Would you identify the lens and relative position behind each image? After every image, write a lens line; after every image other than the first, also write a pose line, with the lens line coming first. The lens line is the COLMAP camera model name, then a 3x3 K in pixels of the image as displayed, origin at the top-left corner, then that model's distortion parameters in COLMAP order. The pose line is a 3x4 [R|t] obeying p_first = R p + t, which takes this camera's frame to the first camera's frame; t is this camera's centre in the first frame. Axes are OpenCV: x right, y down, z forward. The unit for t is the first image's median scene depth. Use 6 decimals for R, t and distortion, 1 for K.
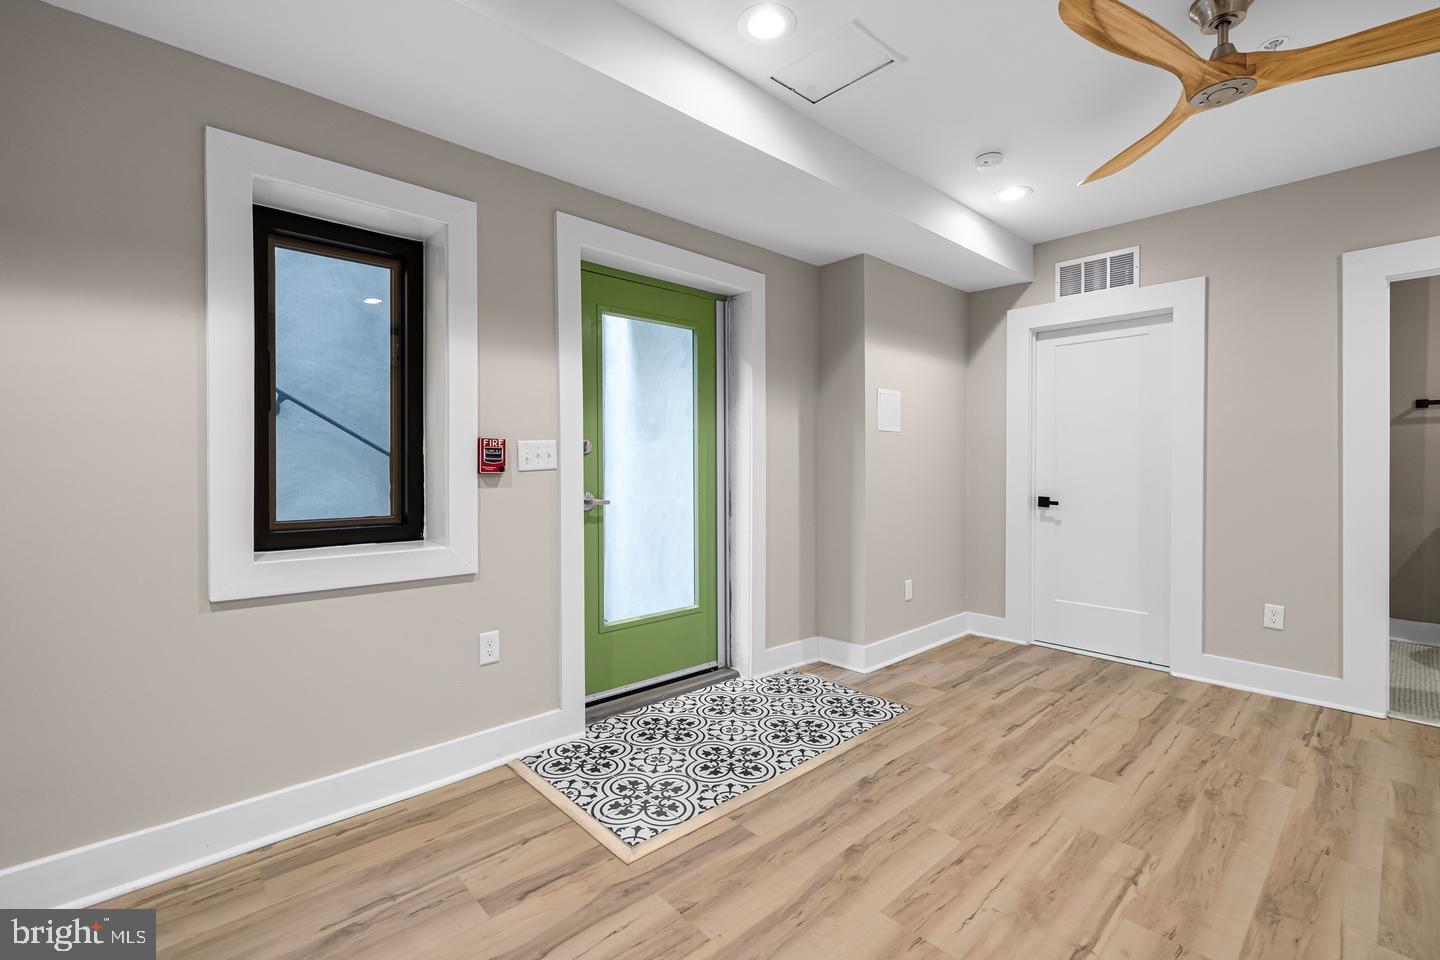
lens RADIAL K [[624.5, 0, 719.0], [0, 624.5, 466.4], [0, 0, 1]] dist [0.003044, 0.000472]
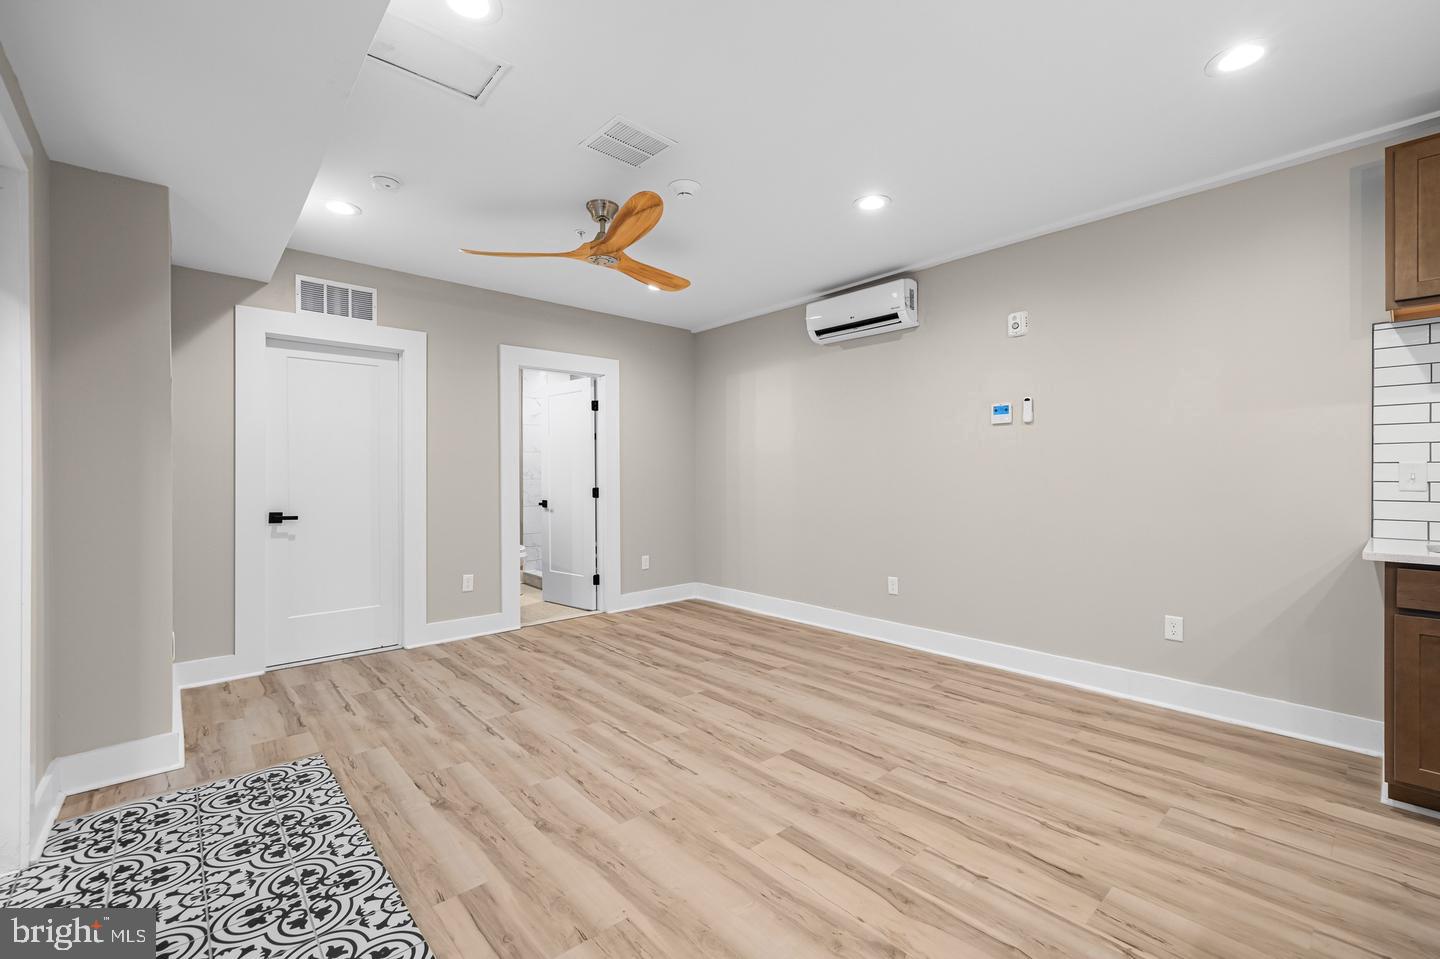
lens RADIAL K [[610.8, 0, 723.9], [0, 610.8, 478.7], [0, 0, 1]] dist [0.001776, 0.000554]
pose [[0.014629, -0.006036, 0.999875, -0.570867], [0.005962, 0.999965, 0.005949, -0.006186], [-0.999875, 0.005874, 0.014664, 0.433879]]
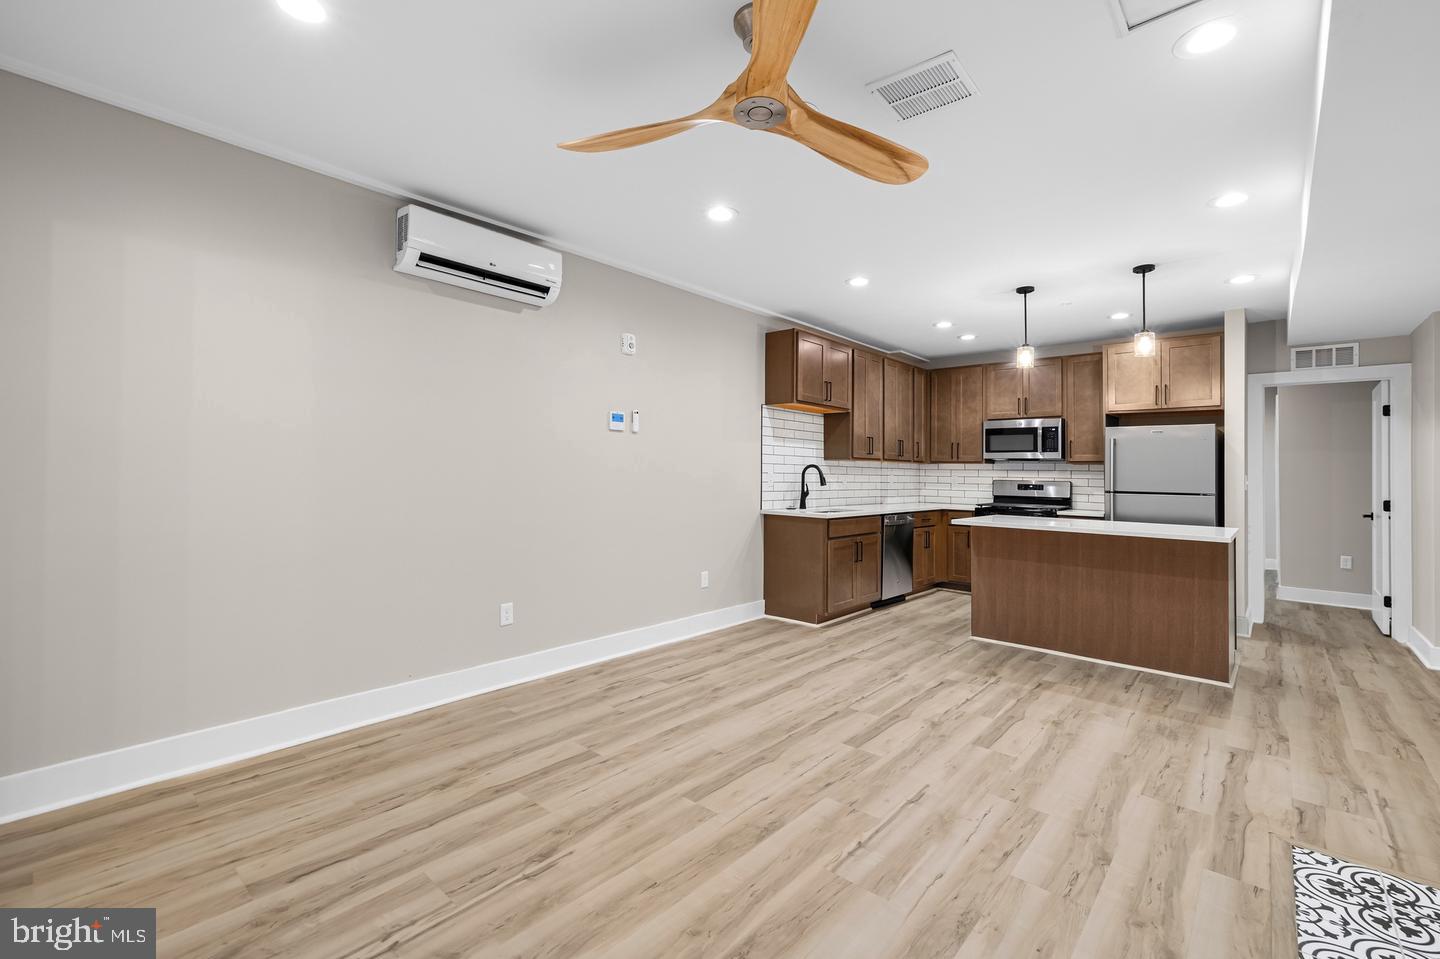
lens RADIAL K [[631.4, 0, 721.1], [0, 631.4, 464.5], [0, 0, 1]] dist [0.003666, 0.000311]
pose [[-0.993893, -0.017152, -0.109010, 0.648928], [-0.016201, 0.999823, -0.009606, -0.019227], [0.109155, -0.007782, -0.993994, 1.316076]]
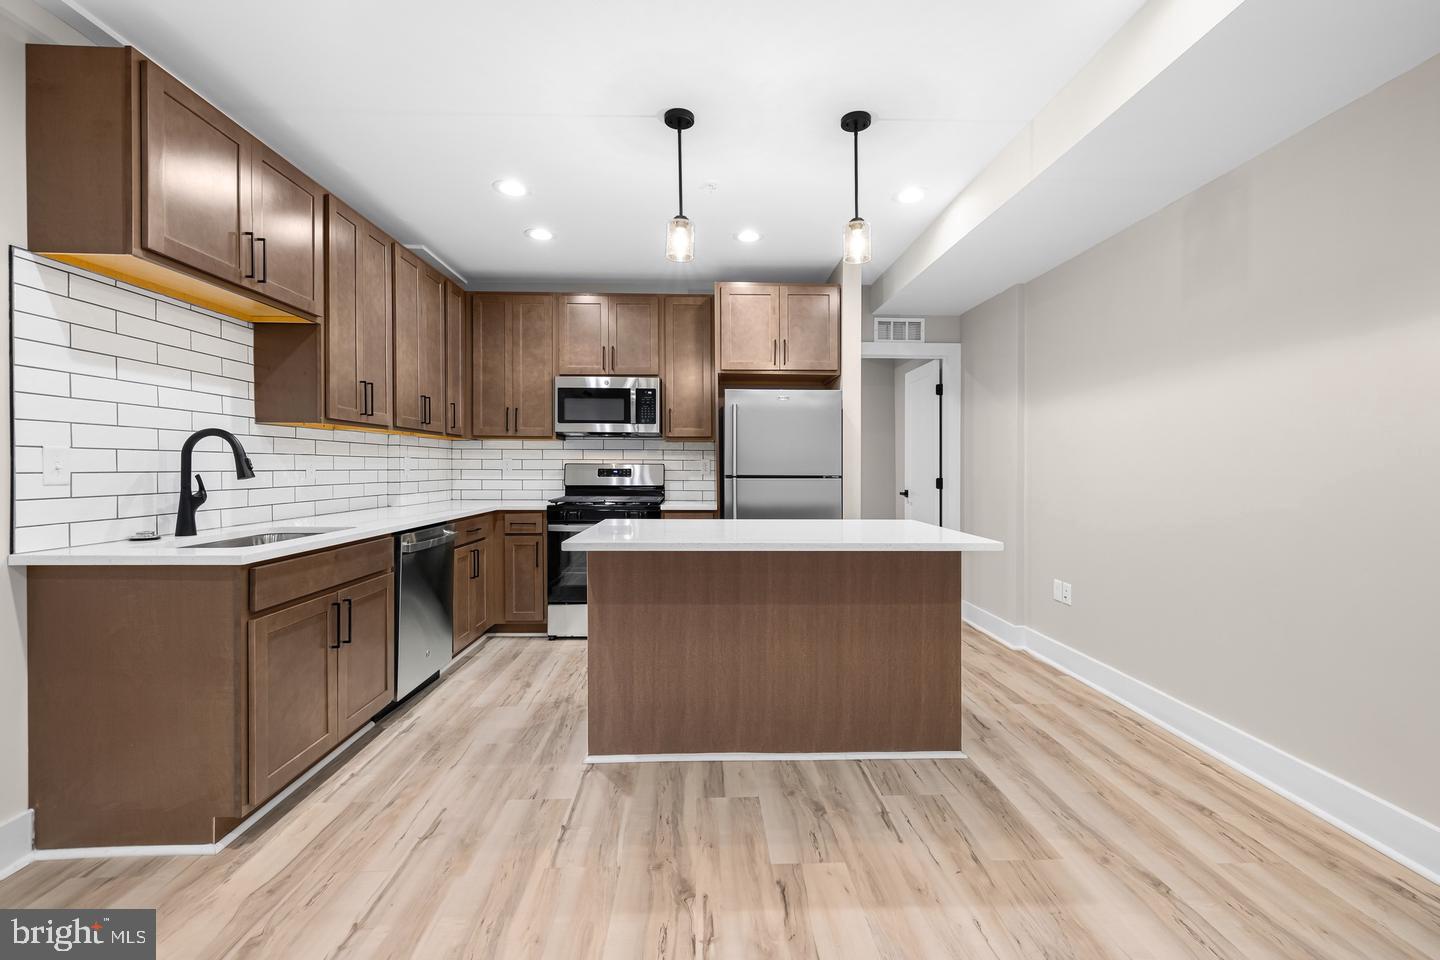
lens RADIAL K [[618.2, 0, 726.5], [0, 618.2, 465.2], [0, 0, 1]] dist [0.000928, 0.000666]
pose [[-0.641841, -0.003639, -0.766829, 0.348386], [-0.006895, 0.999976, 0.001026, -0.001108], [0.766807, 0.005946, -0.641850, 0.445730]]
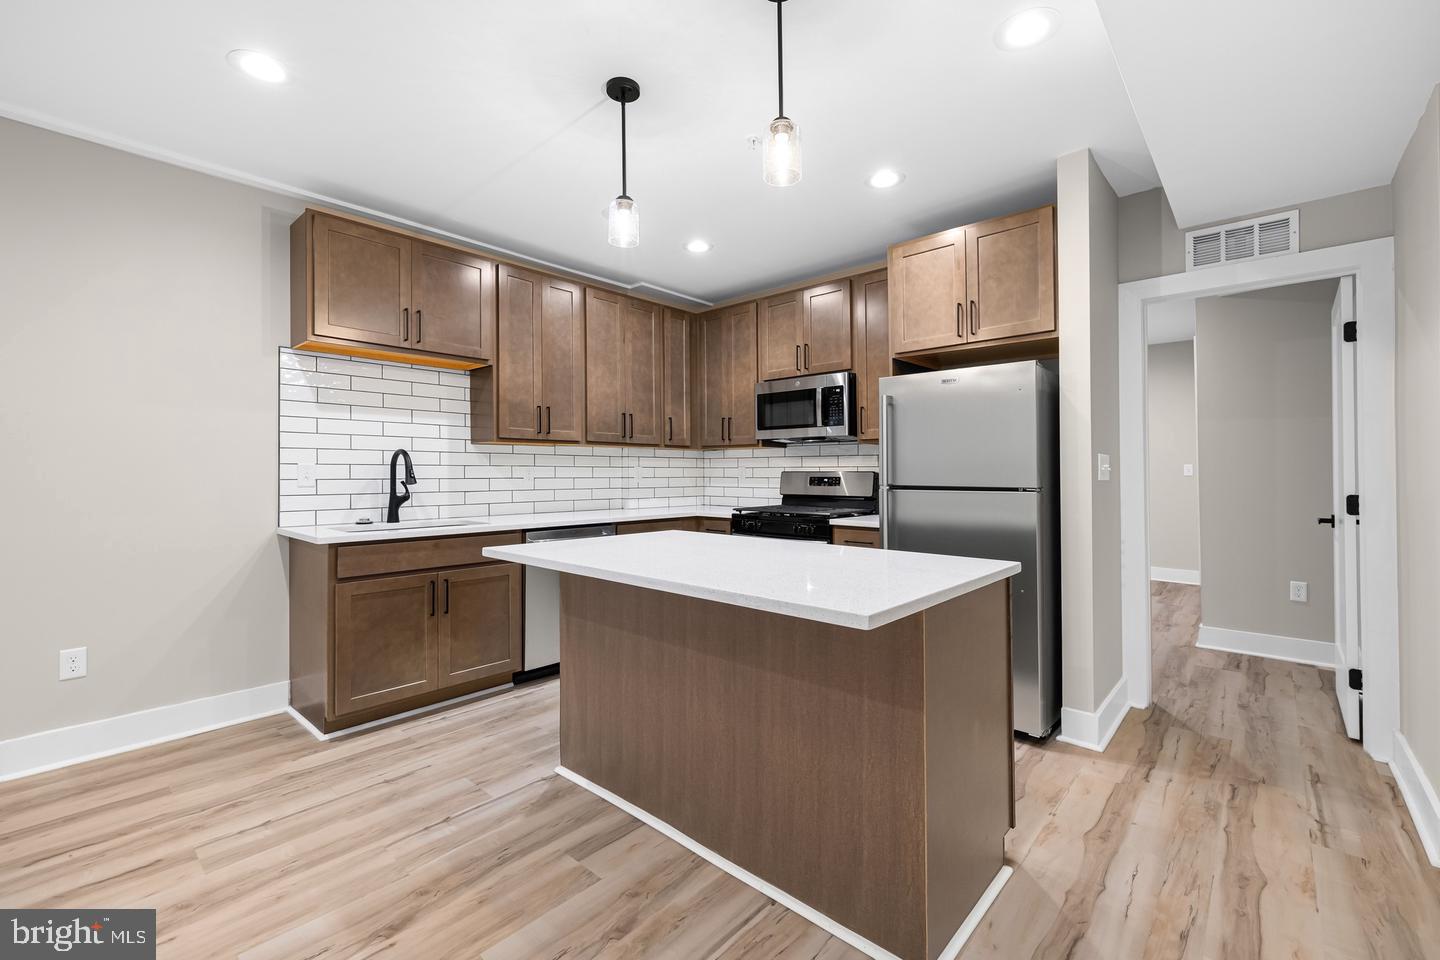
lens RADIAL K [[614.4, 0, 727.1], [0, 614.4, 467.6], [0, 0, 1]] dist [0.001494, 0.000532]
pose [[-0.994792, -0.000969, -0.101918, -0.317393], [-0.000589, 0.999993, -0.003765, -0.004629], [0.101920, -0.003686, -0.994786, 0.618388]]
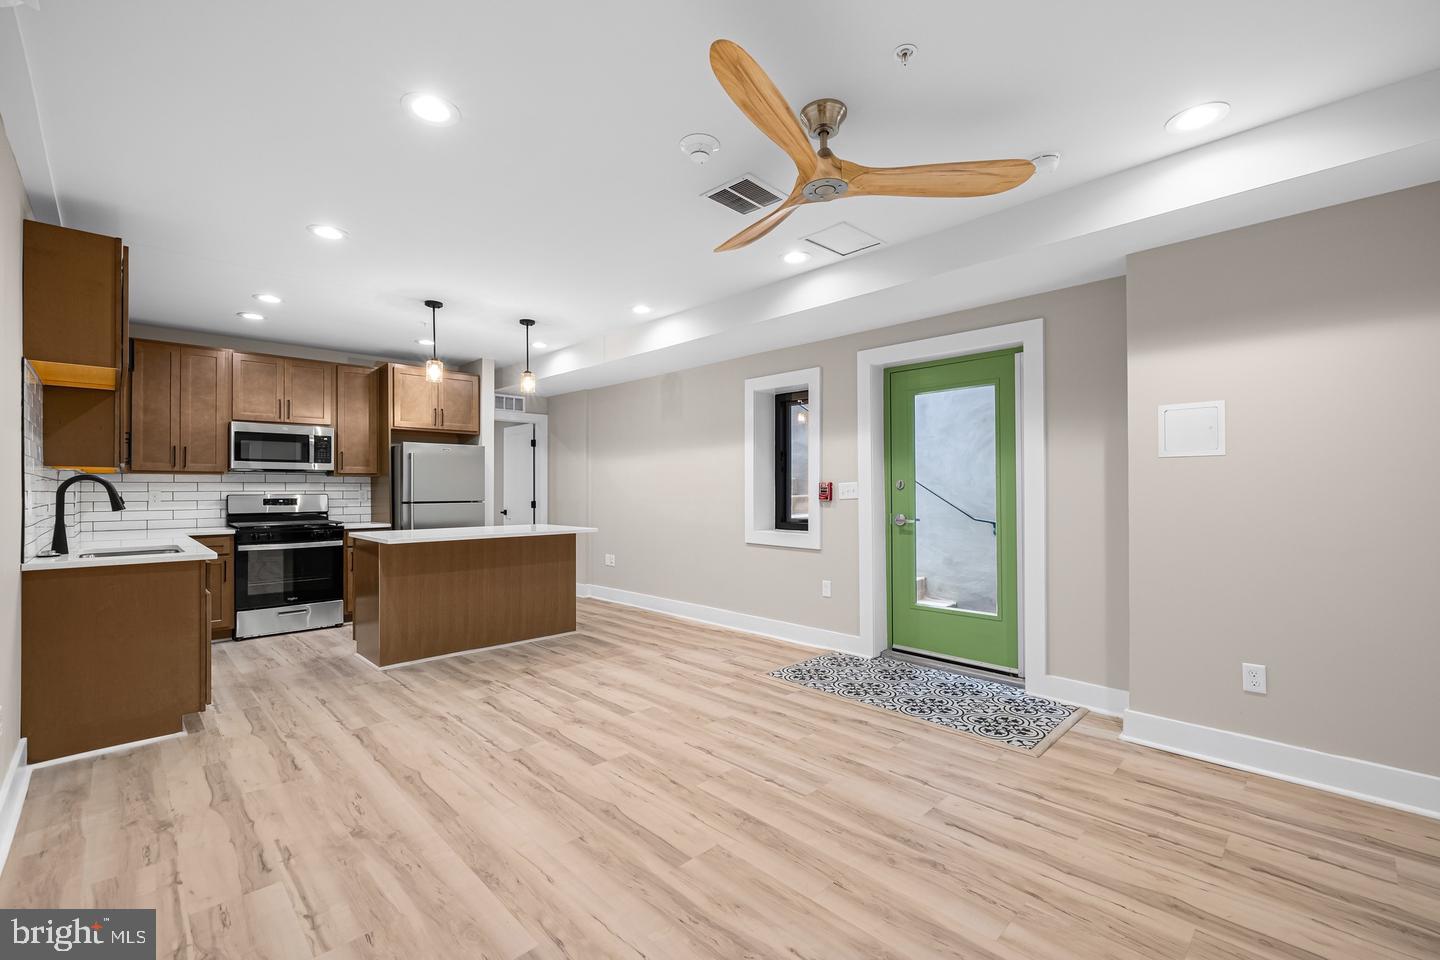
lens RADIAL K [[612.9, 0, 733.9], [0, 612.9, 482.7], [0, 0, 1]] dist [0.002053, 0.000535]
pose [[0.050751, -0.010752, -0.998653, 1.297618], [-0.000704, 0.999941, -0.010802, -0.018086], [0.998711, 0.001251, 0.050740, 0.515037]]
